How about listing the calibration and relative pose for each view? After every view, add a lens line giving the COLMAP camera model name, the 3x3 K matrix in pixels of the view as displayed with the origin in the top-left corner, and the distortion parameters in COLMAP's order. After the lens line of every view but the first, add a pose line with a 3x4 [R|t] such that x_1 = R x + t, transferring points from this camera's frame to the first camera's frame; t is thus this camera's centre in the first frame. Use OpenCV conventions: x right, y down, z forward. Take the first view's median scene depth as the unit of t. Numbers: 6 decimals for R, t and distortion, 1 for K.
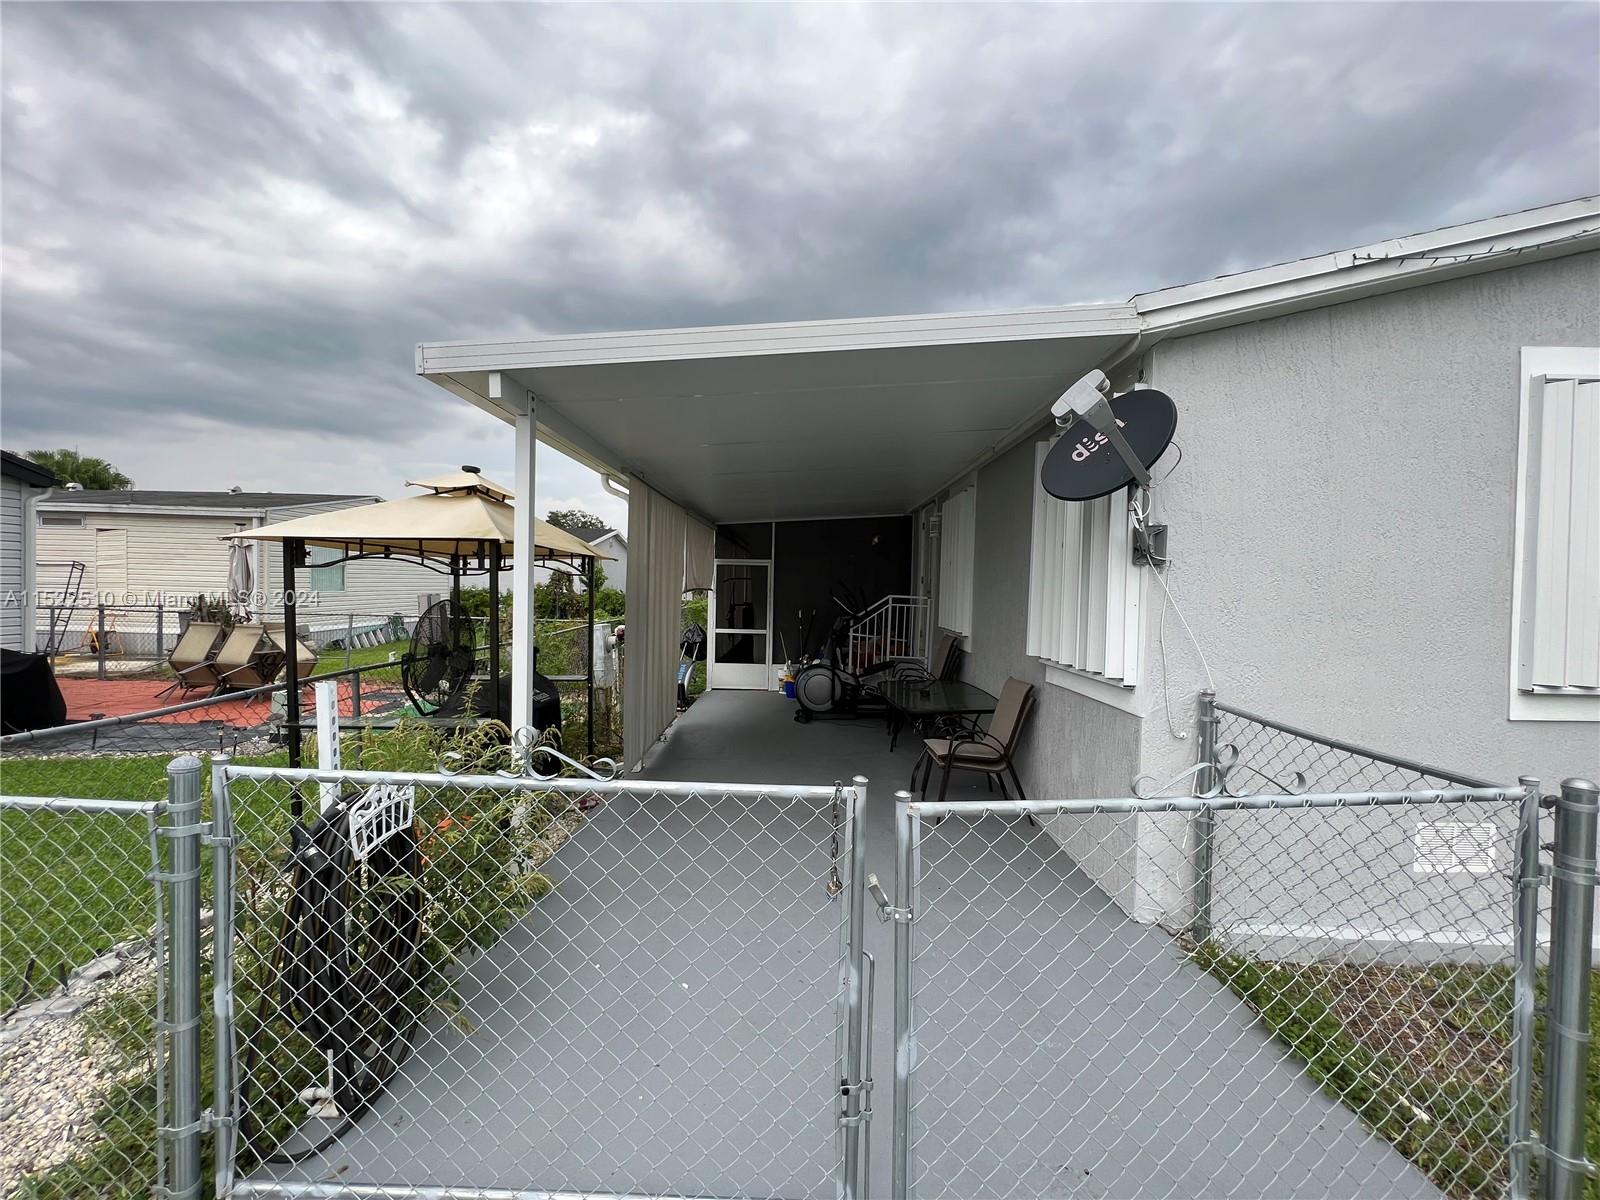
lens RADIAL K [[643.5, 0, 799.9], [0, 643.5, 606.9], [0, 0, 1]] dist [0.016926, -0.000010]
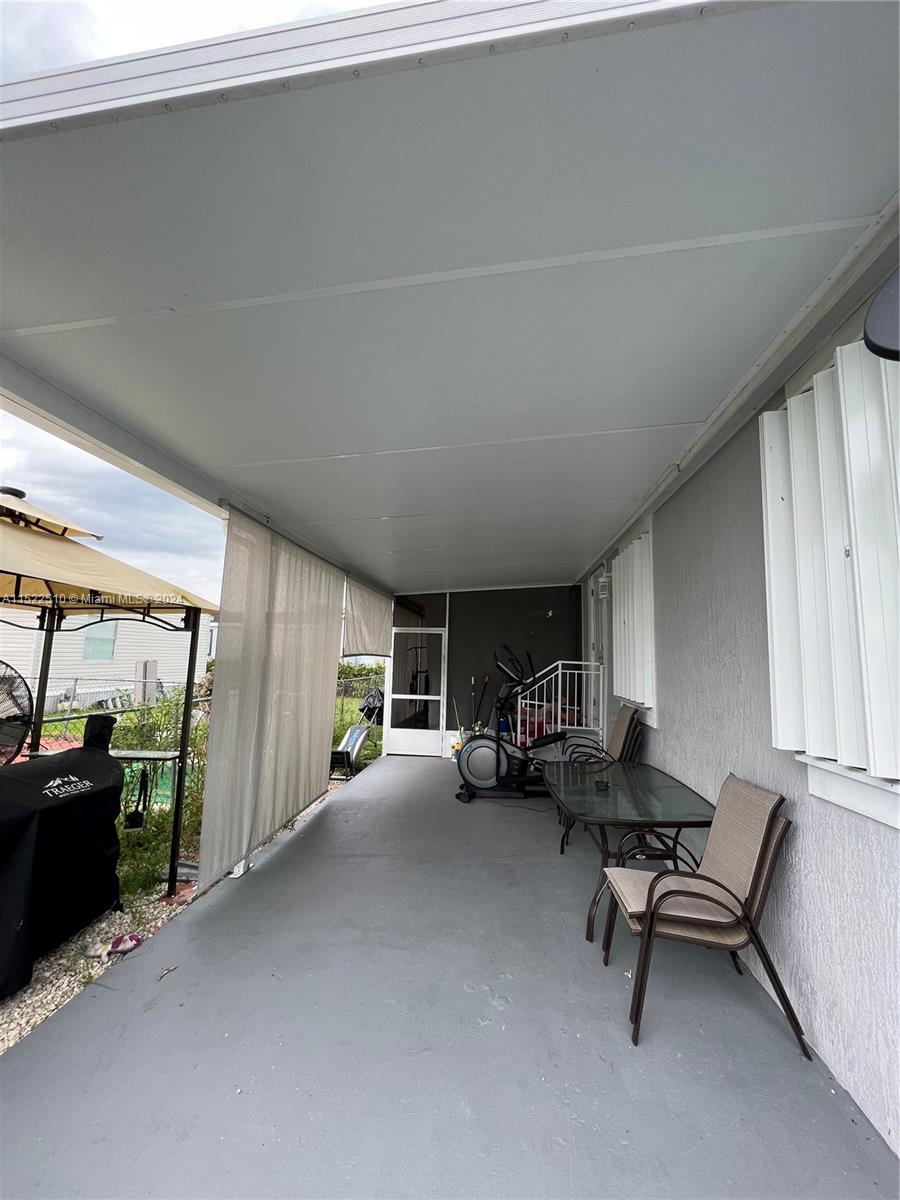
lens RADIAL K [[482.6, 0, 448.3], [0, 482.6, 599.2], [0, 0, 1]] dist [0.016926, -0.000010]
pose [[0.994480, -0.010572, -0.104397, 0.049485], [-0.006161, 0.987312, -0.158675, 0.006265], [0.104750, 0.158442, 0.981796, 0.250274]]
